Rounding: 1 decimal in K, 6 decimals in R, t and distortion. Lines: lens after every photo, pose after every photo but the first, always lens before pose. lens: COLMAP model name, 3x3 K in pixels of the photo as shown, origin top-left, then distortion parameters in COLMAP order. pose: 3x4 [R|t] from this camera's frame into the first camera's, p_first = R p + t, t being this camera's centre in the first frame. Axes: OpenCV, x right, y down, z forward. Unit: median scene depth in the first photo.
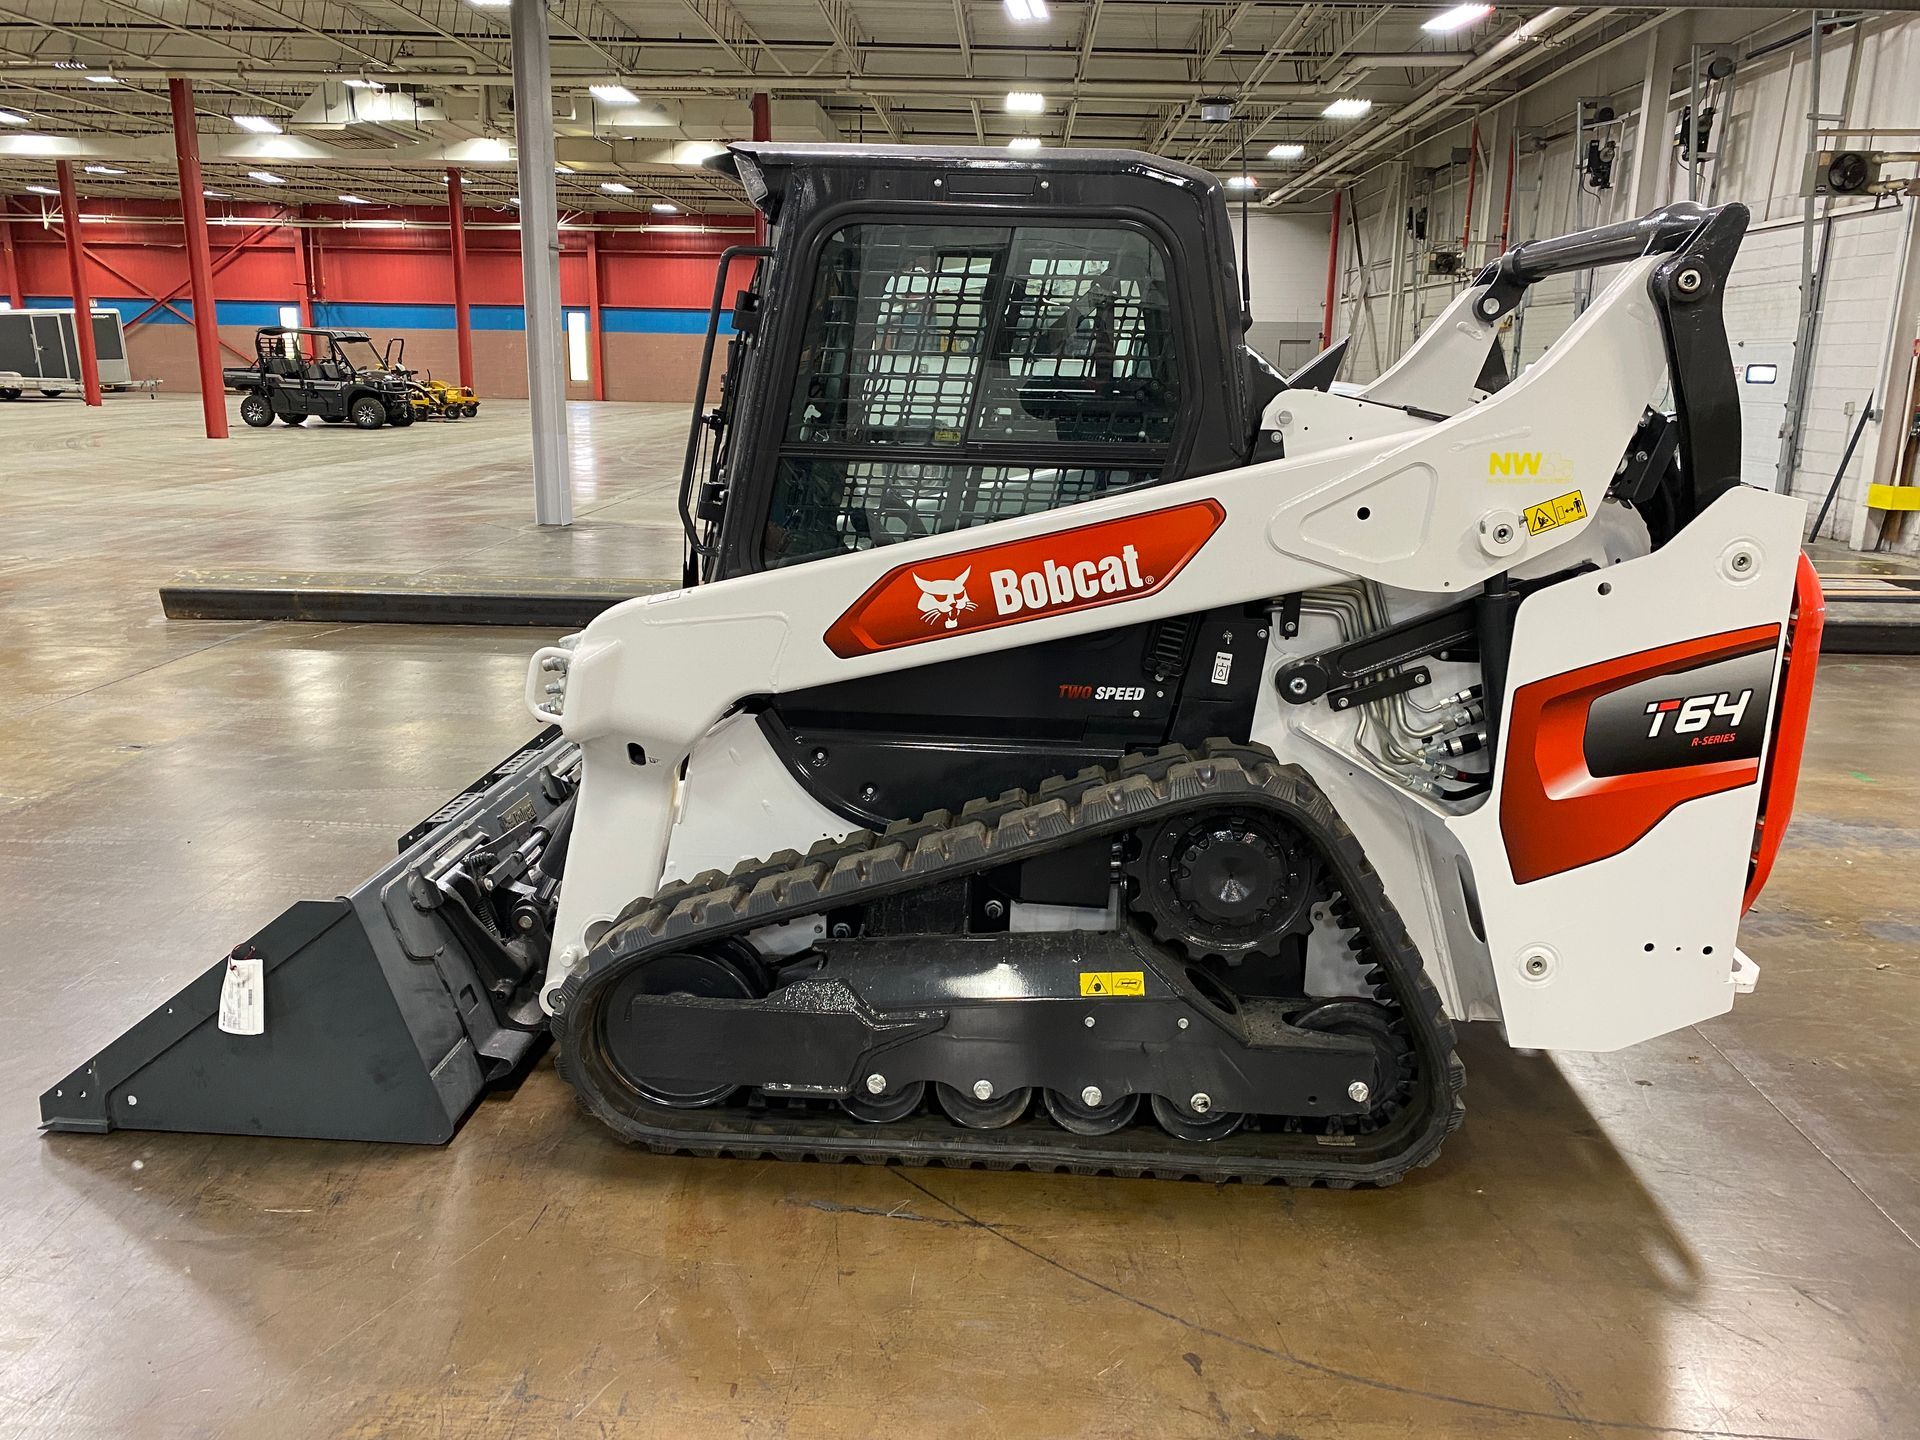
lens RADIAL K [[1499.6, 0, 948.8], [0, 1499.6, 670.1], [0, 0, 1]] dist [0.038318, -0.002315]
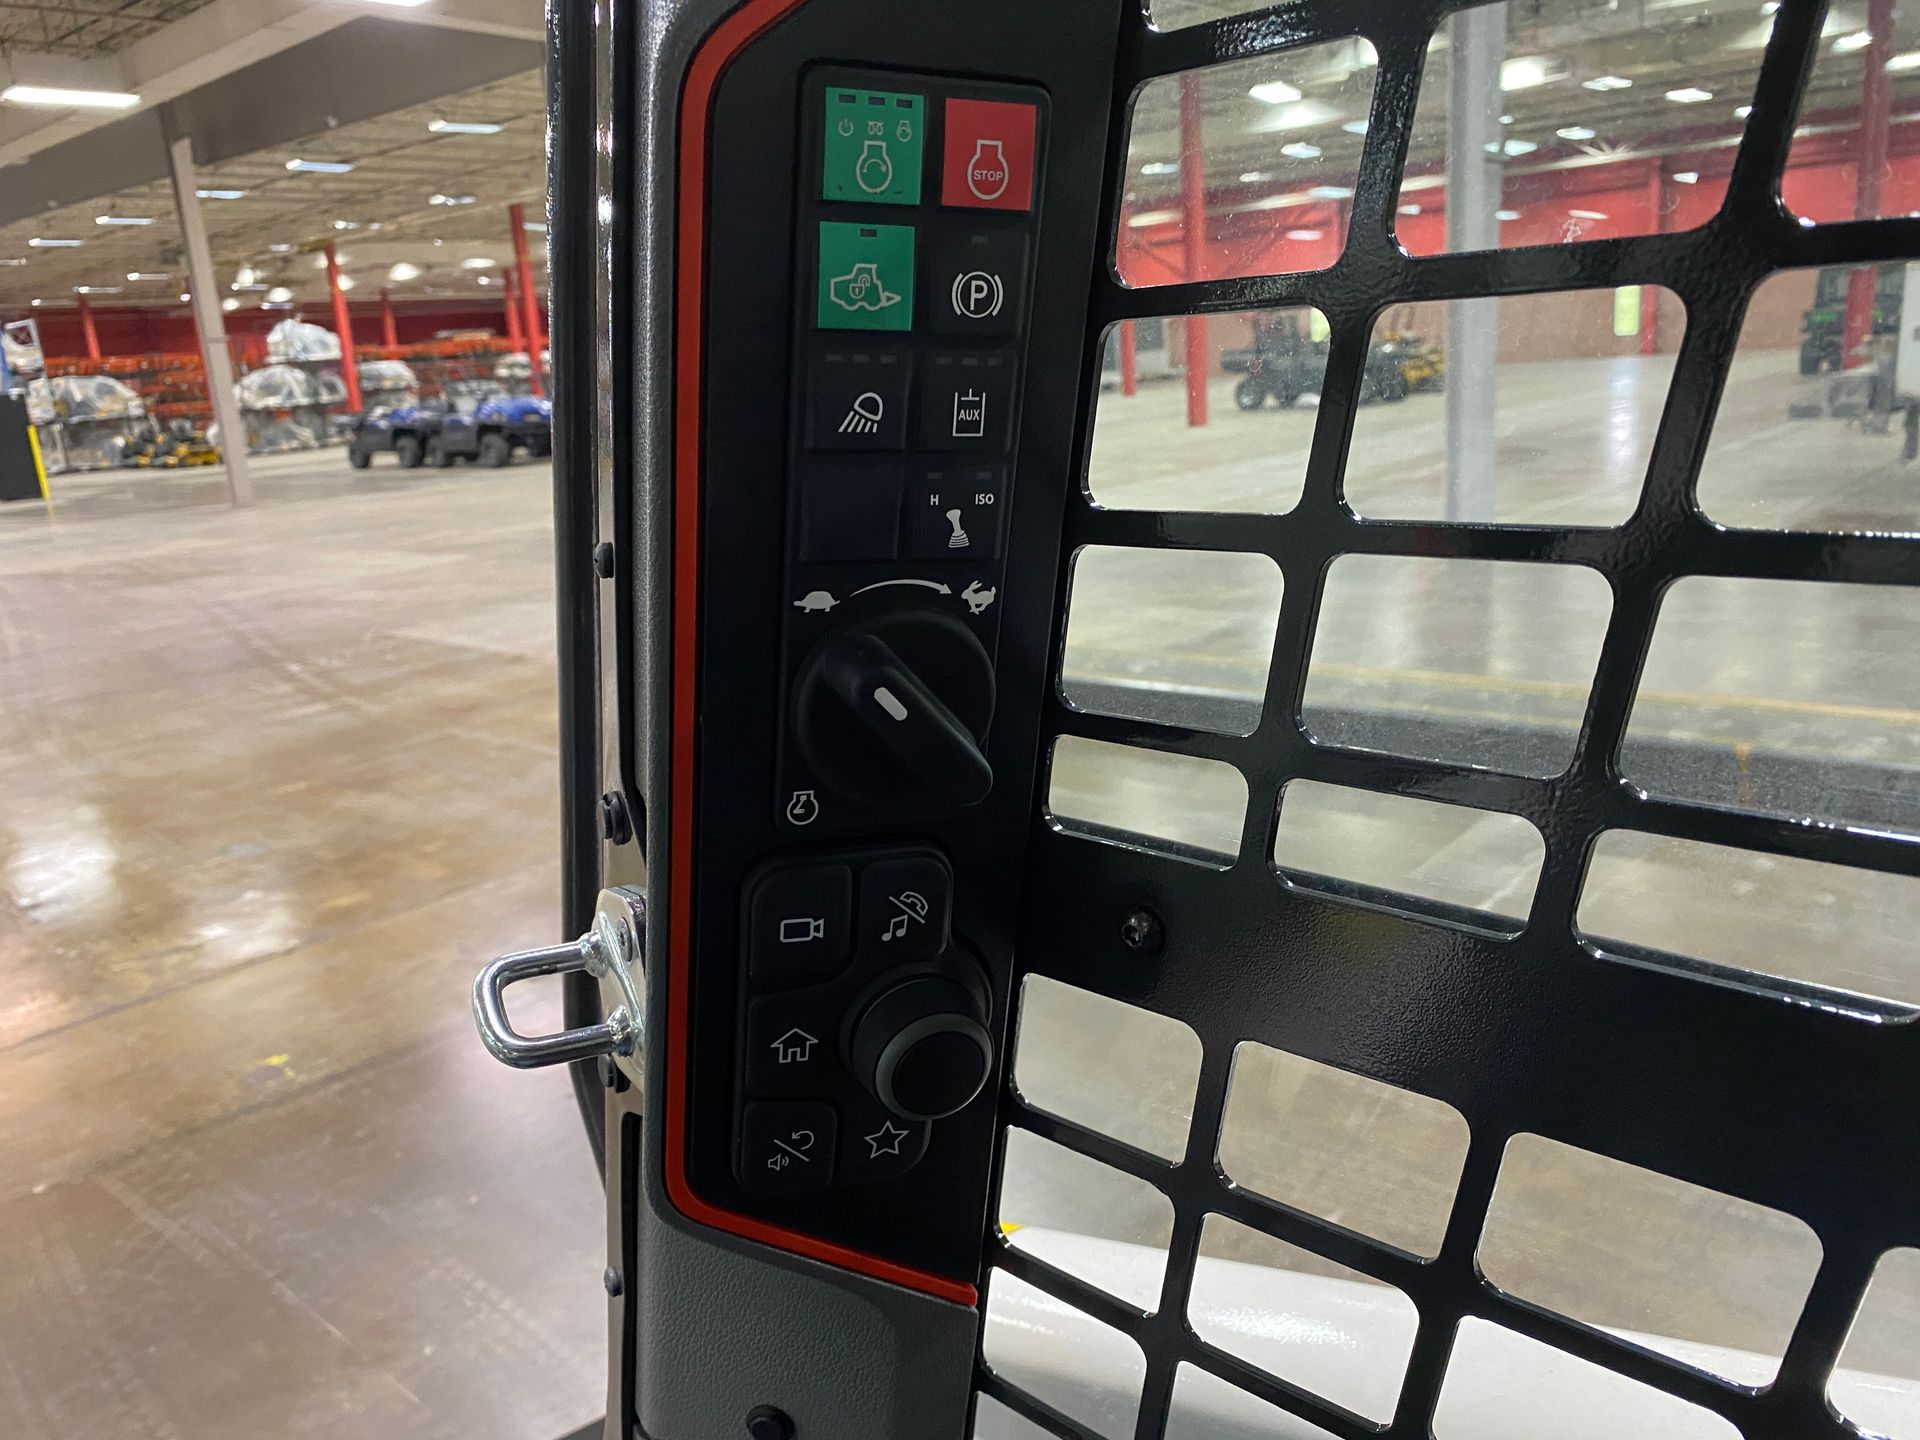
lens RADIAL K [[1475.3, 0, 960.7], [0, 1475.3, 710.1], [0, 0, 1]] dist [0.004762, -0.000358]
pose [[0.781301, 0.081620, -0.618794, -0.006114], [-0.048614, 0.996359, 0.070039, -0.216999], [0.622258, -0.024640, 0.782425, 1.137870]]
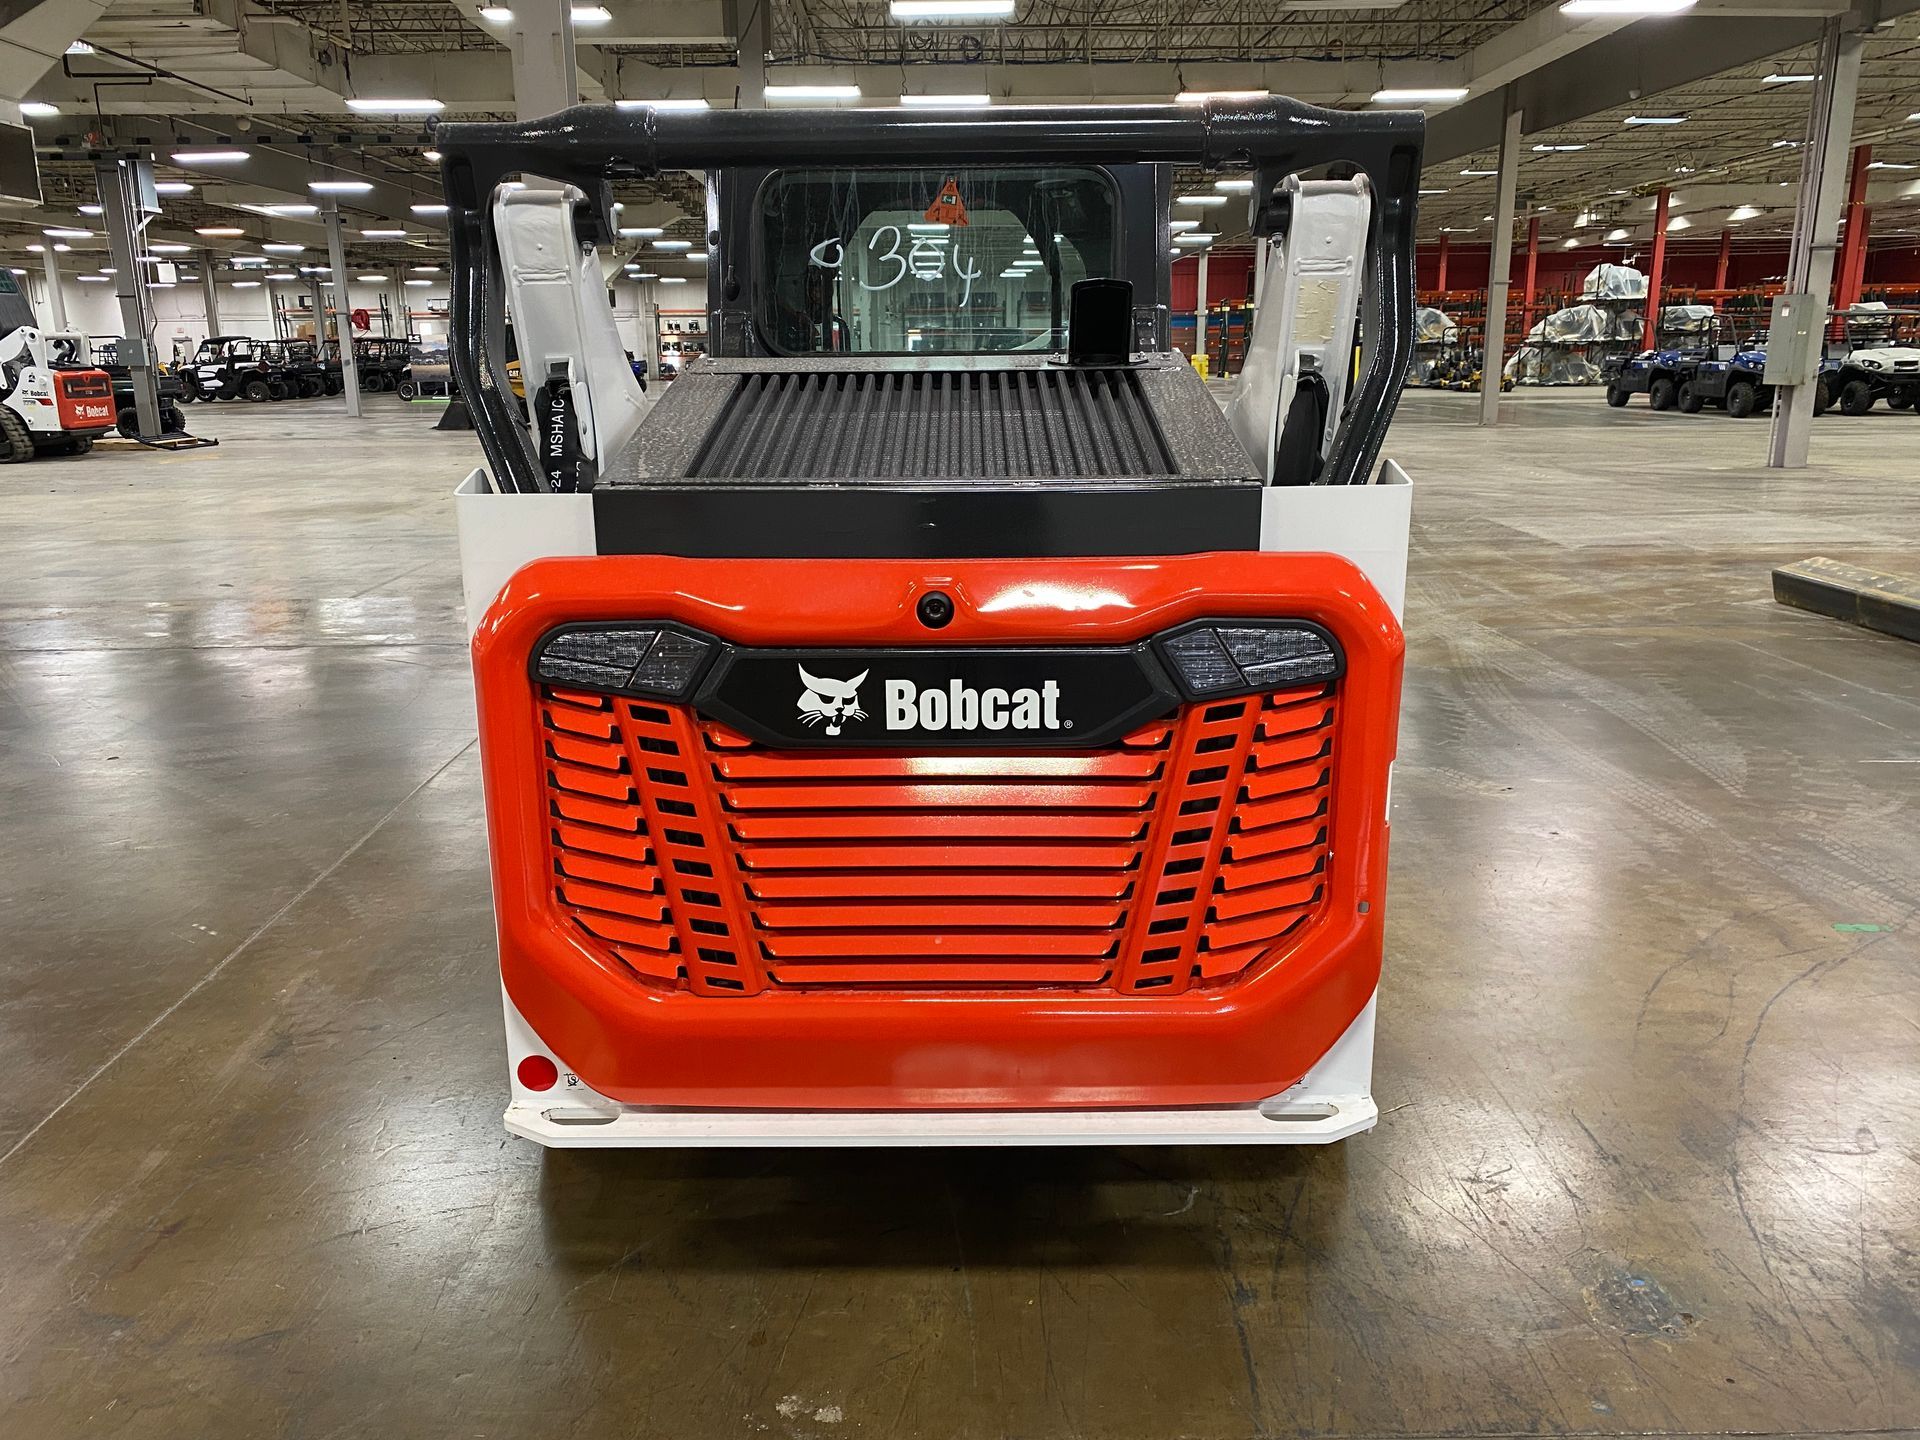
lens RADIAL K [[1476.6, 0, 961.2], [0, 1476.6, 703.3], [0, 0, 1]] dist [0.039757, -0.021306]
pose [[0.065762, 0.224192, -0.972324, 1.171464], [-0.195547, 0.958434, 0.207764, -0.187348], [0.978487, 0.176472, 0.106868, 1.032148]]
